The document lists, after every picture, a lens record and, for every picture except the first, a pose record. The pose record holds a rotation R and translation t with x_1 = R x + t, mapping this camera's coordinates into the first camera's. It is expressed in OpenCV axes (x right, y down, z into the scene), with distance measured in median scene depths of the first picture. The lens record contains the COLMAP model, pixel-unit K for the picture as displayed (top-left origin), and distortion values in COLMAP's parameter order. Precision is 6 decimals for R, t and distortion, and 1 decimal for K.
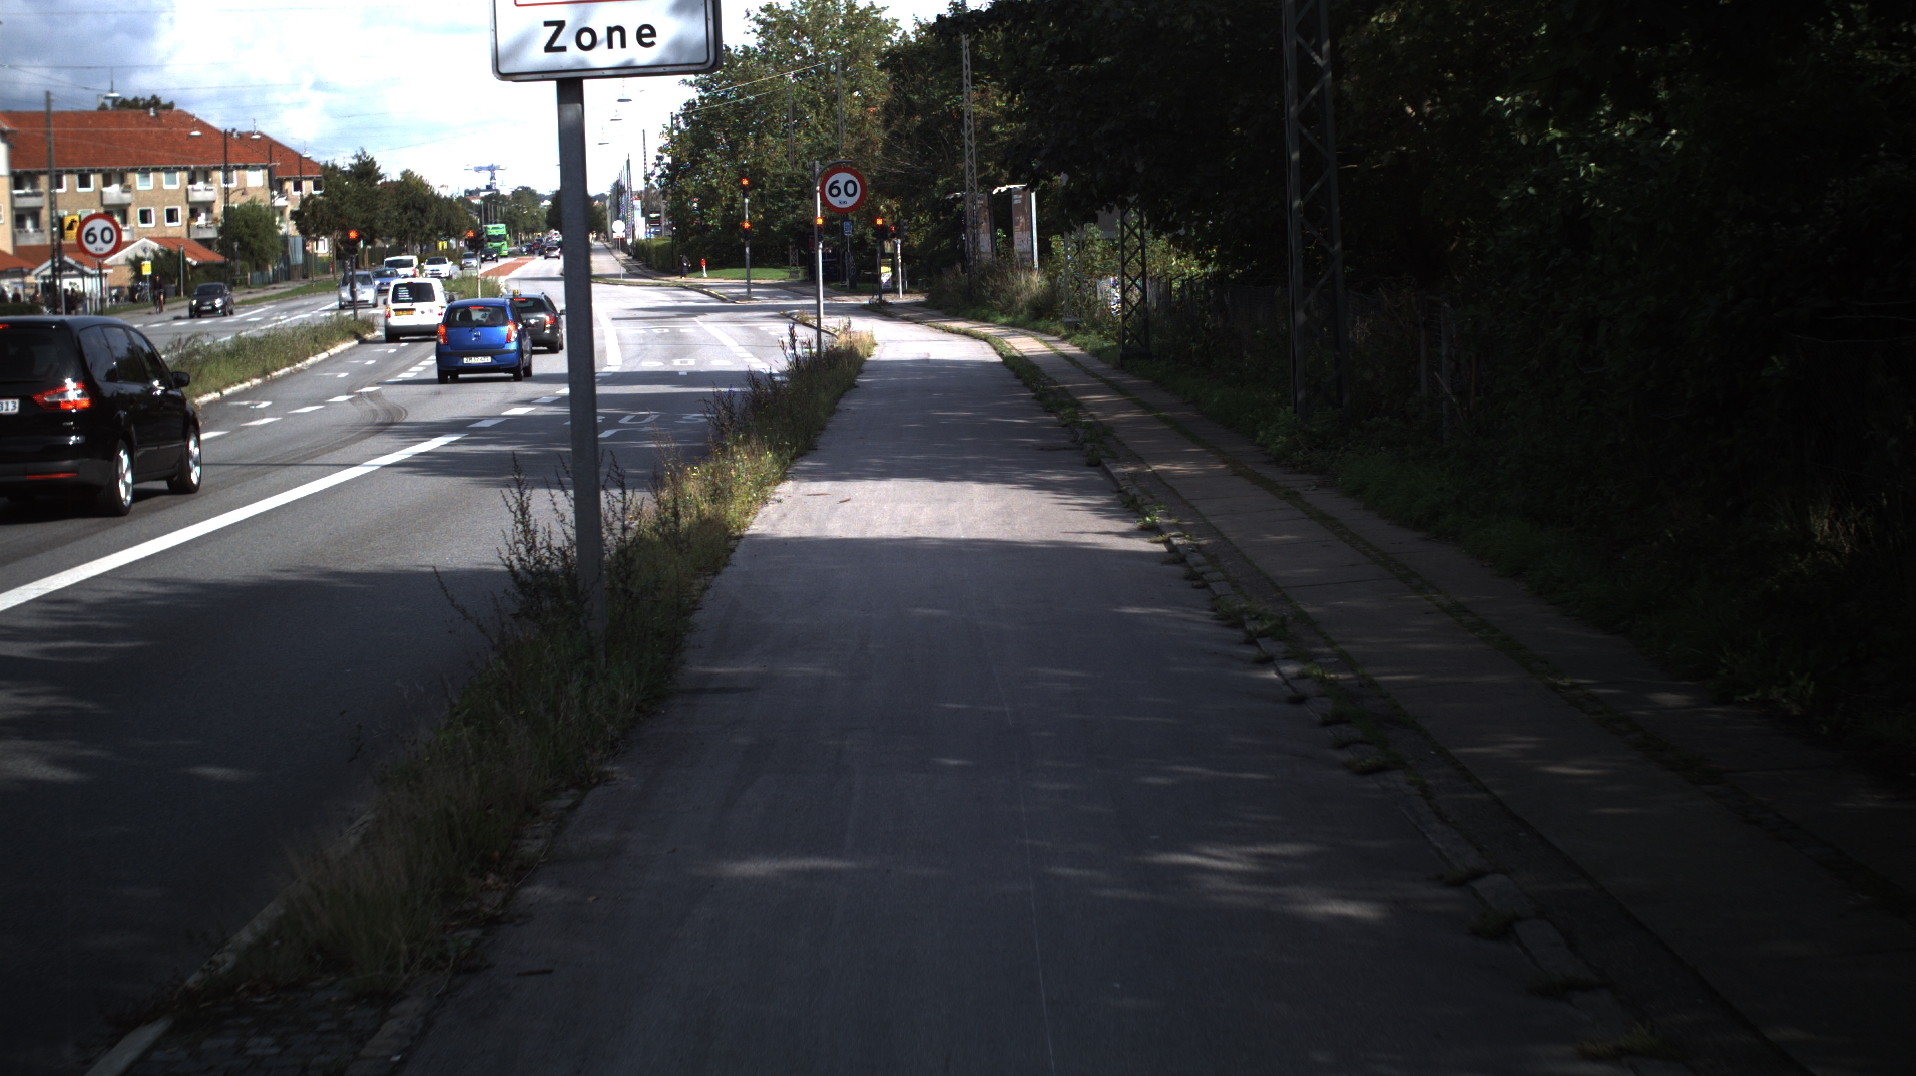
lens RADIAL K [[3666.0, 0, 958.0], [0, 3666.0, 538.0], [0, 0, 1]] dist [-0.262834, 0.171028]
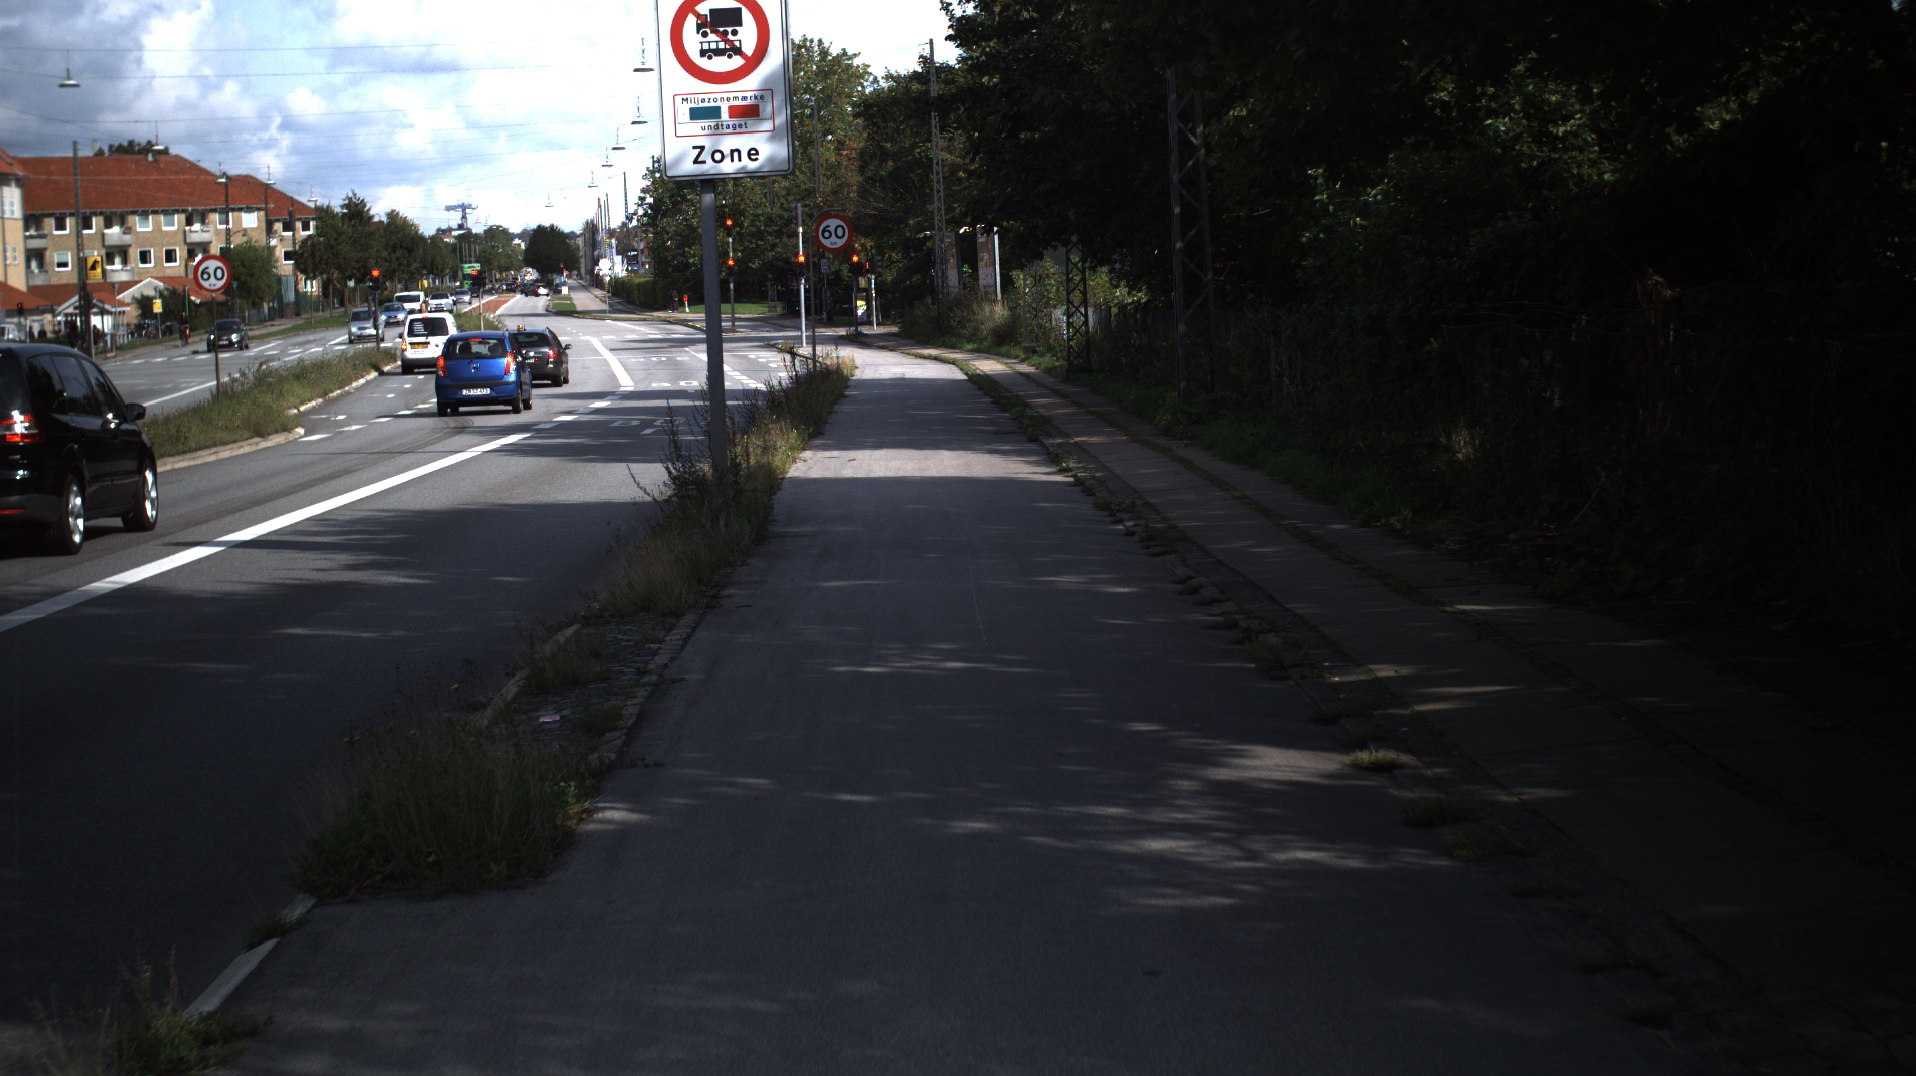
lens RADIAL K [[3666.0, 0, 958.0], [0, 3666.0, 538.0], [0, 0, 1]] dist [-0.262834, 0.171028]
pose [[0.999948, -0.006151, 0.008111, -0.000365], [0.006231, 0.999933, -0.009757, 0.007026], [-0.008051, 0.009807, 0.999920, -0.083445]]
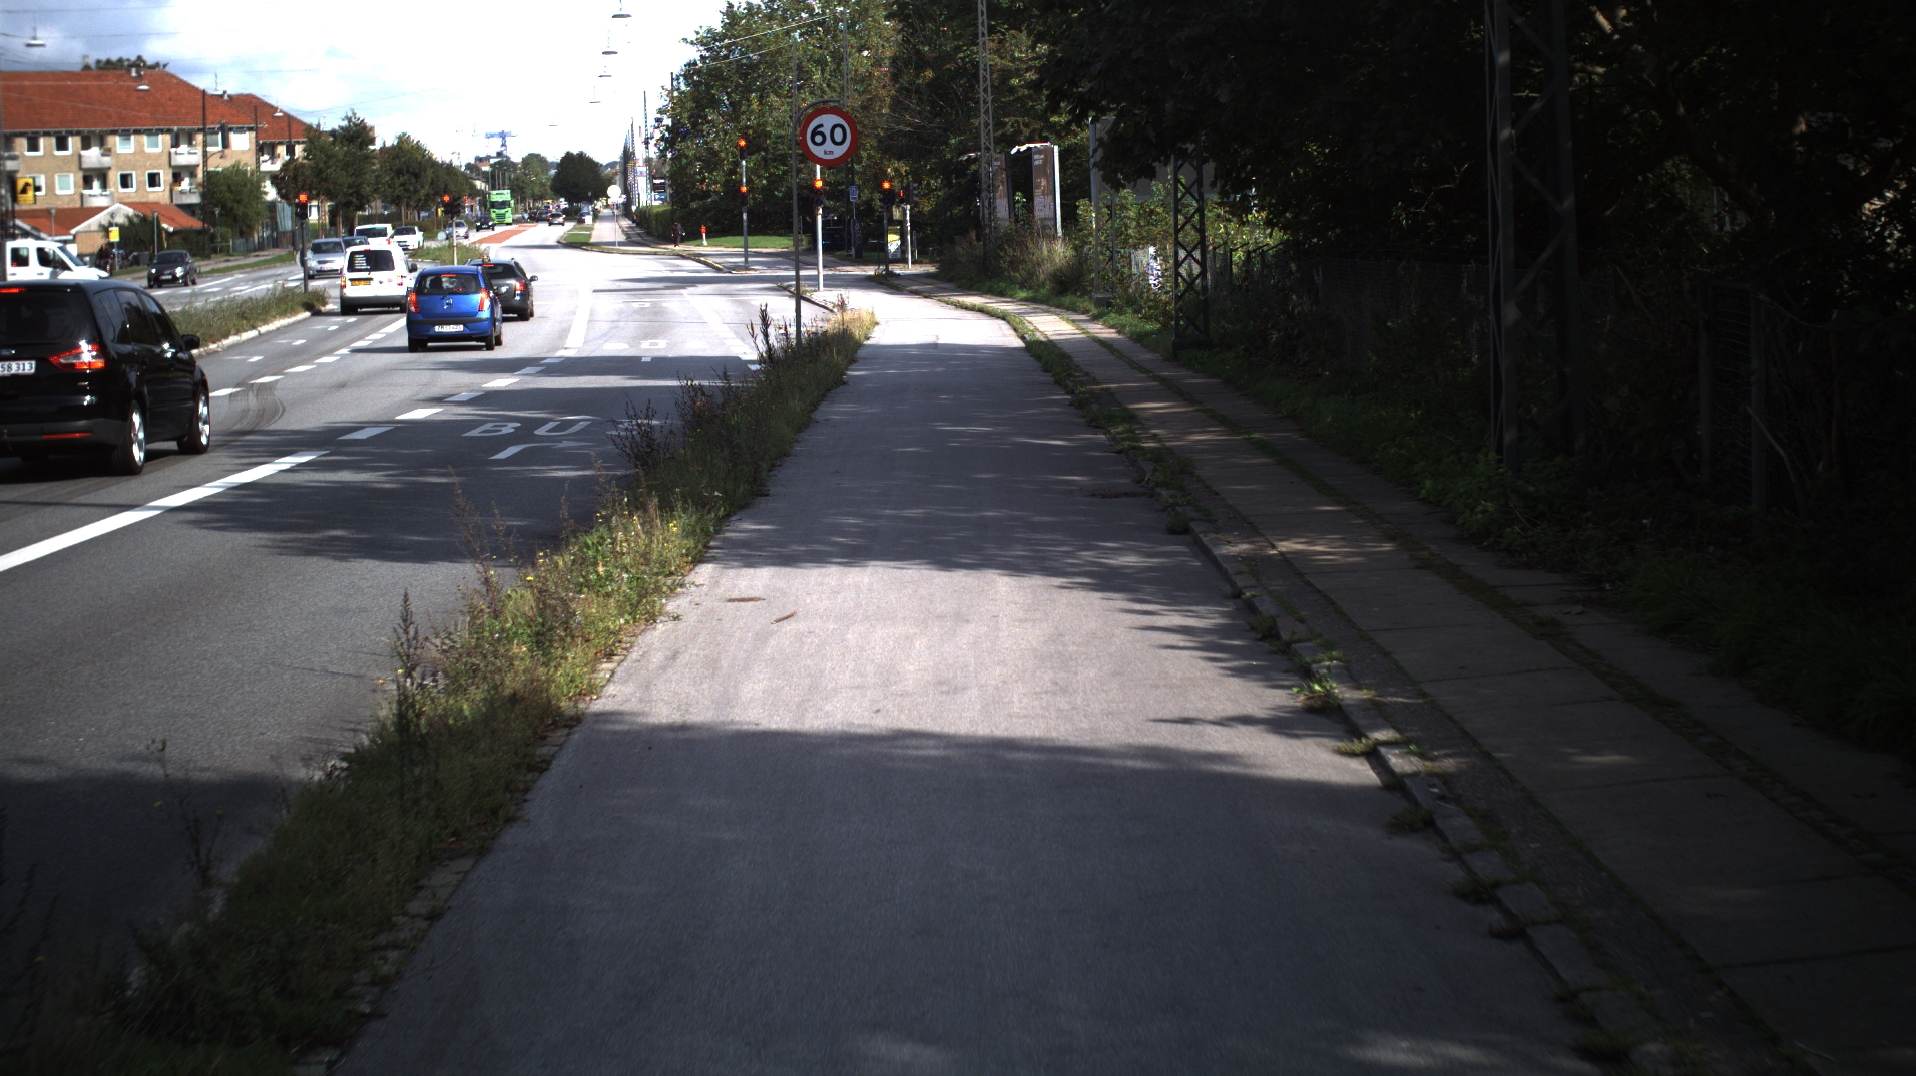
lens RADIAL K [[3666.0, 0, 958.0], [0, 3666.0, 538.0], [0, 0, 1]] dist [-0.262834, 0.171028]
pose [[0.999989, 0.003236, -0.003447, -0.000094], [-0.003207, 0.999959, 0.008504, -0.005990], [0.003475, -0.008493, 0.999958, 0.083507]]
